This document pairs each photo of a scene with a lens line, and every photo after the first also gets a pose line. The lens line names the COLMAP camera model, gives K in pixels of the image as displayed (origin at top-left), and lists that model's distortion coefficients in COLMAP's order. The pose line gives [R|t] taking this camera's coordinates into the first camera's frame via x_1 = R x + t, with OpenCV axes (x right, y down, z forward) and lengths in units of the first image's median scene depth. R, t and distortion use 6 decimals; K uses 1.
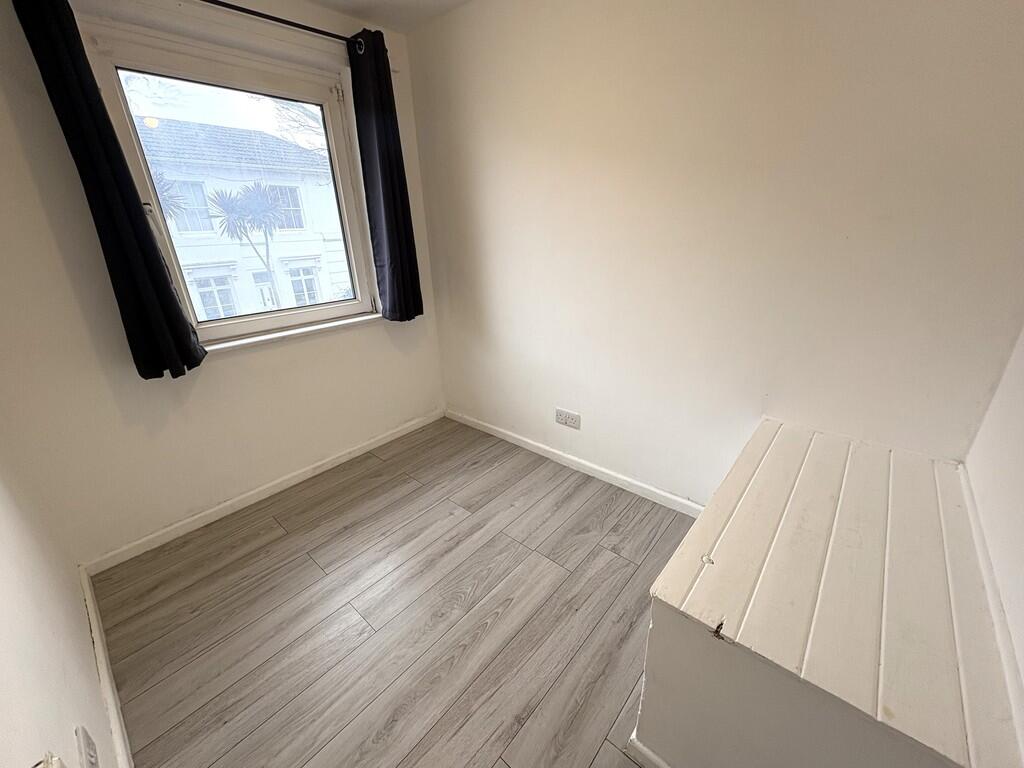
lens RADIAL K [[410.4, 0, 511.9], [0, 410.4, 384.5], [0, 0, 1]] dist [0.003745, 0.000184]
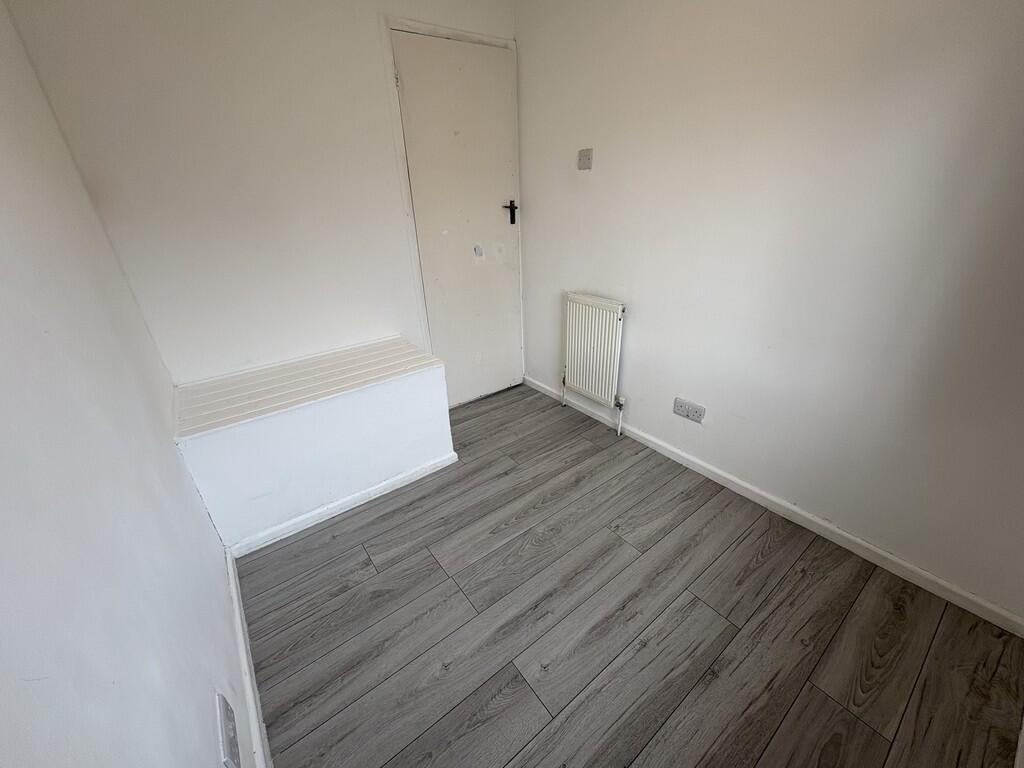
lens RADIAL K [[410.4, 0, 512.1], [0, 410.4, 385.0], [0, 0, 1]] dist [0.003745, 0.000184]
pose [[-0.977852, -0.025866, 0.207695, -0.250906], [0.133284, 0.688152, 0.713219, -0.493875], [-0.161374, 0.725105, -0.669463, 1.290587]]
